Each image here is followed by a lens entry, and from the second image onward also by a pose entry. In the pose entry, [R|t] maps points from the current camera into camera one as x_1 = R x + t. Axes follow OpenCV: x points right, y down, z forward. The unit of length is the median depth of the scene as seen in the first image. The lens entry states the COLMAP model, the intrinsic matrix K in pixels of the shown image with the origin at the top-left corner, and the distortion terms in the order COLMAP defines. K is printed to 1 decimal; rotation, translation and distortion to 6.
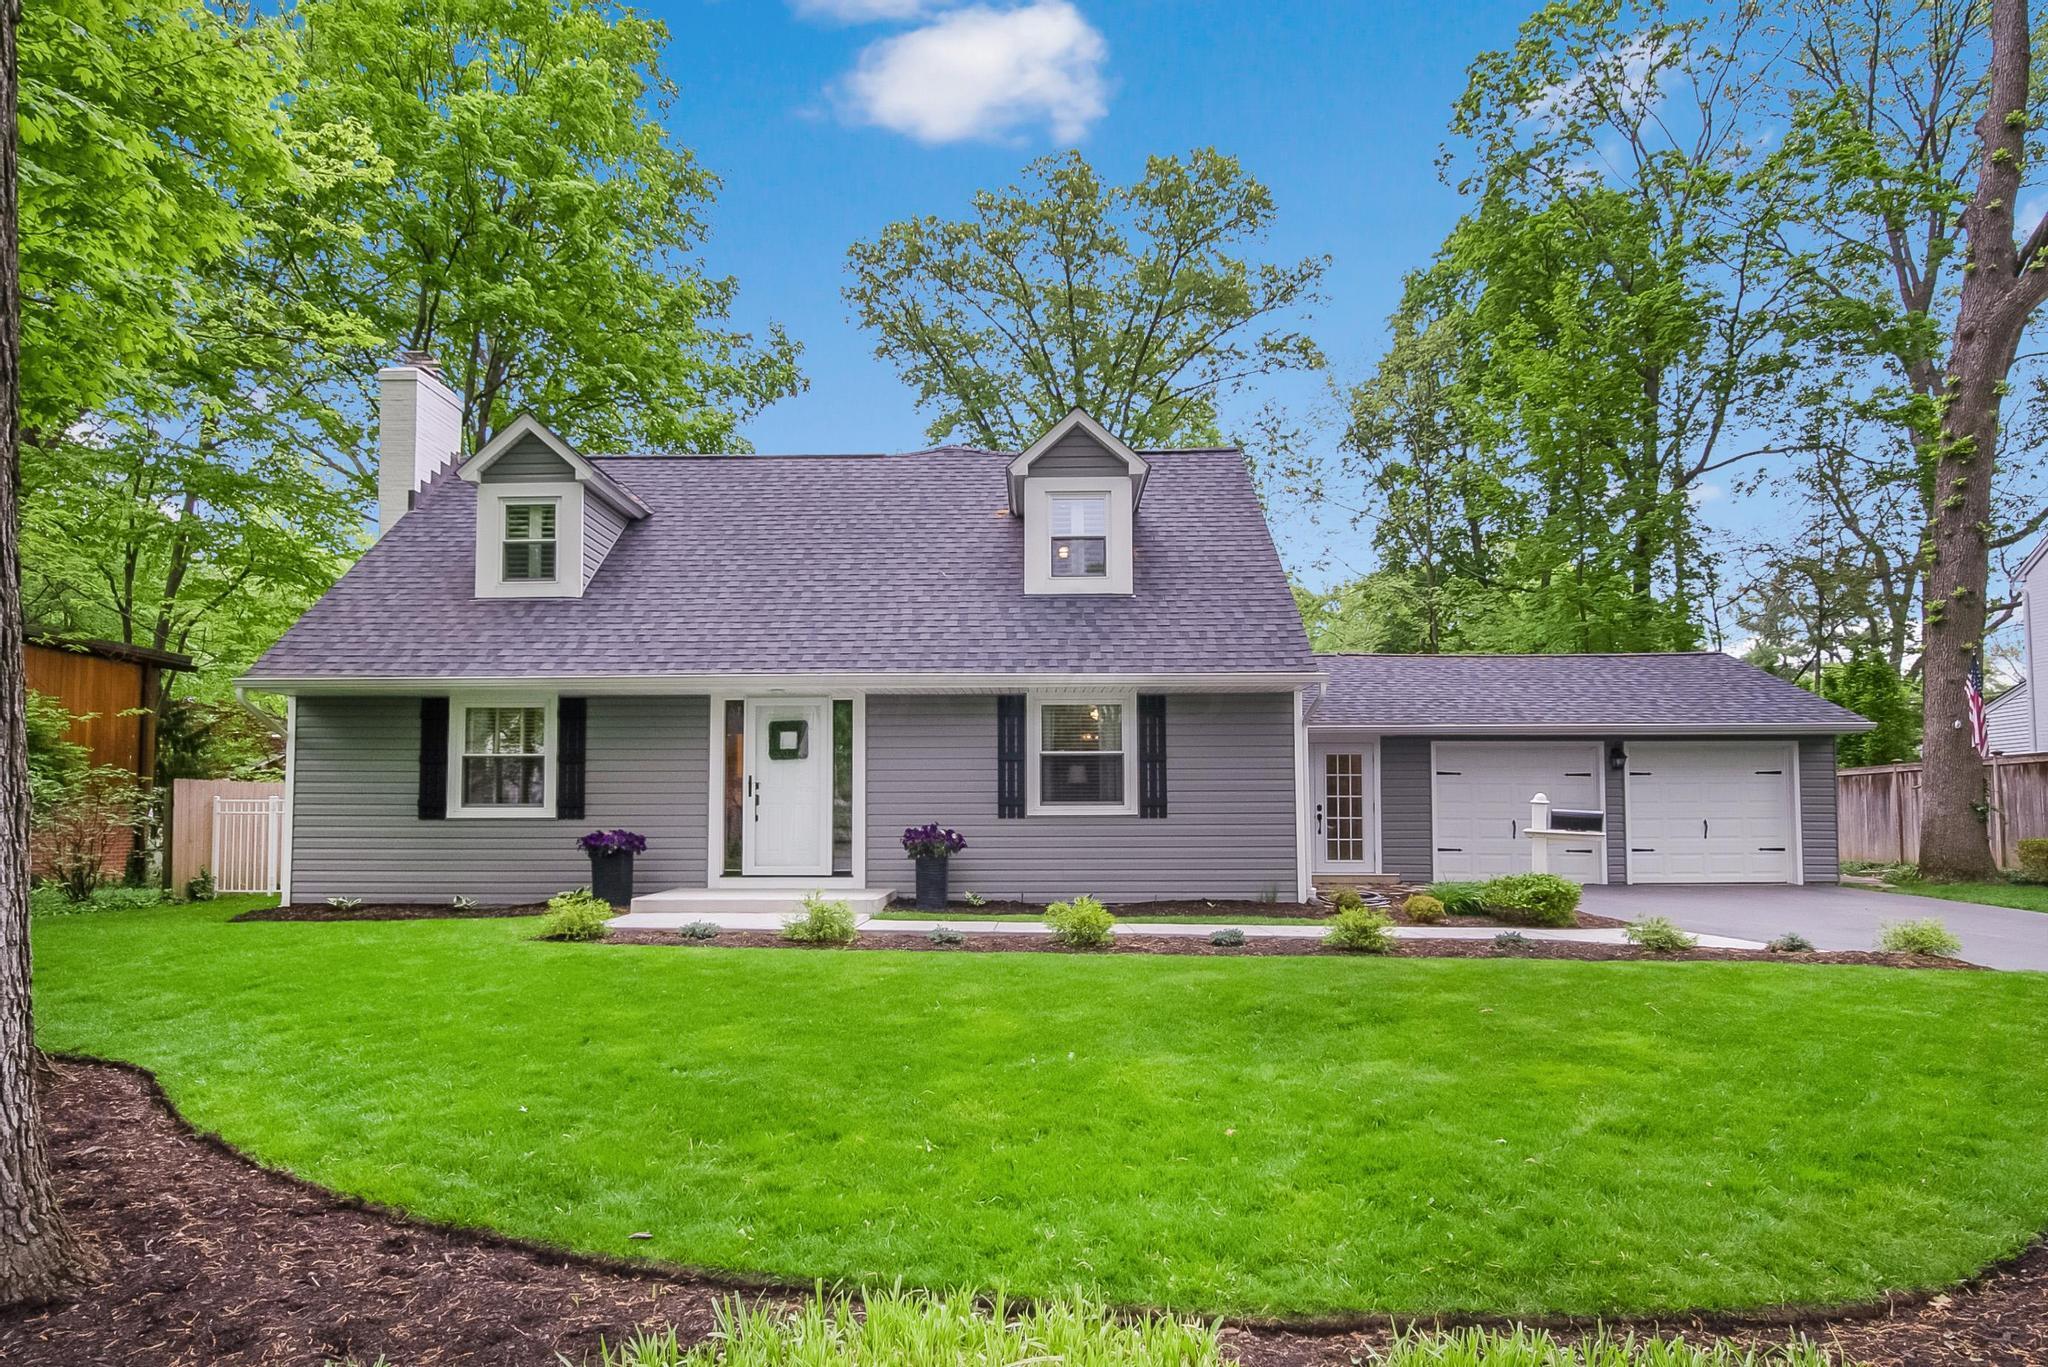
lens RADIAL K [[1607.2, 0, 1023.6], [0, 1607.2, 730.6], [0, 0, 1]] dist [0.005996, 0.000516]
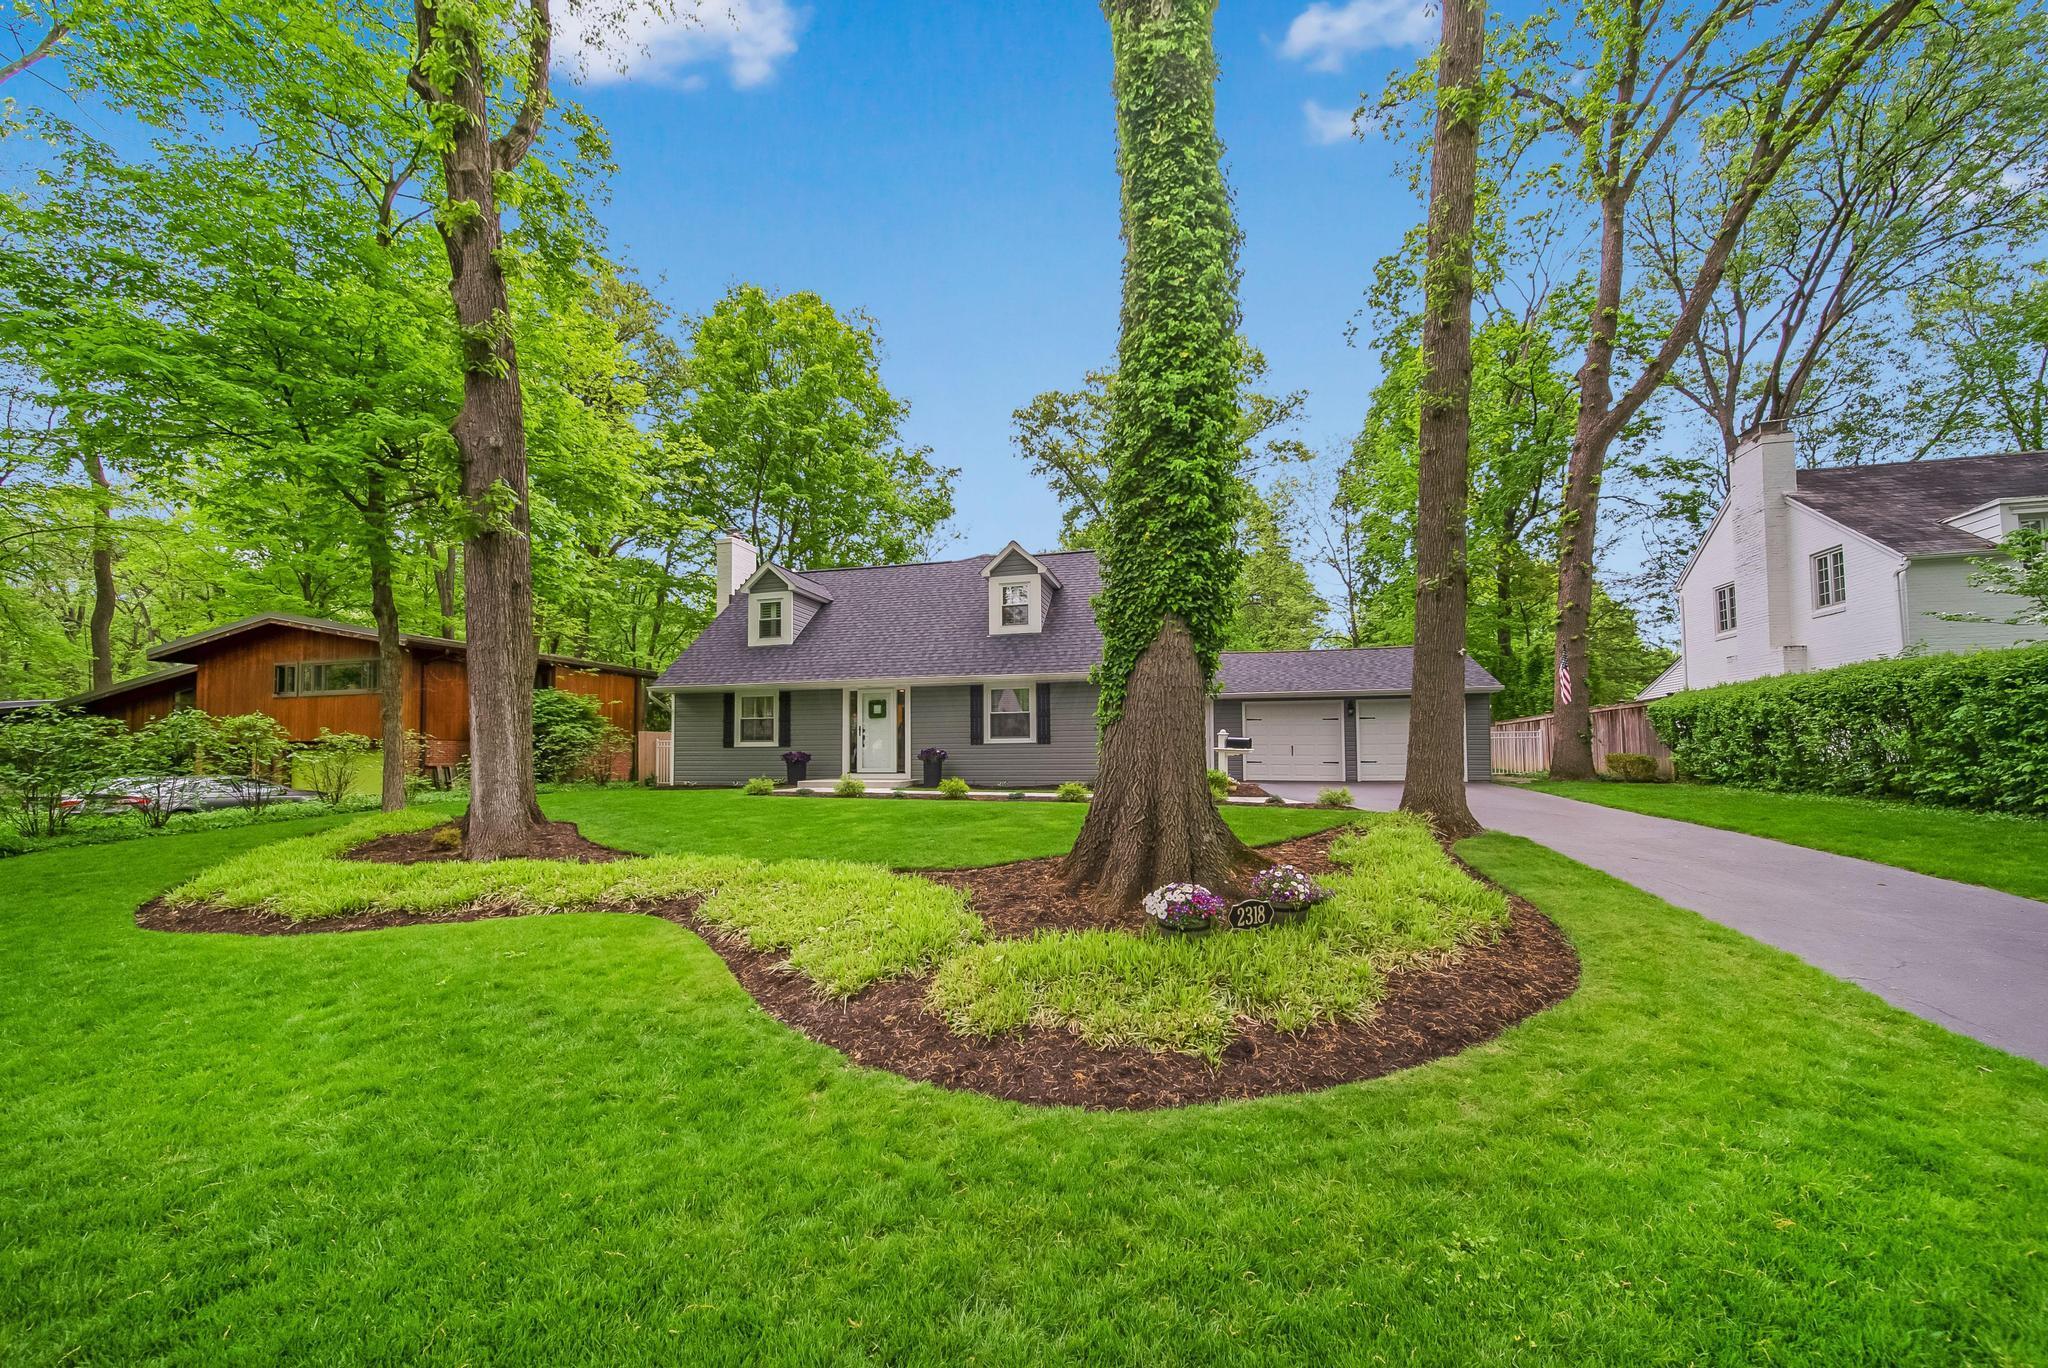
lens RADIAL K [[1607.2, 0, 1023.6], [0, 1607.2, 731.1], [0, 0, 1]] dist [0.005996, 0.000516]
pose [[0.934363, -0.013102, -0.356082, 0.778276], [0.022999, 0.999457, 0.023577, -0.010513], [0.355580, -0.030219, 0.934157, -0.903770]]
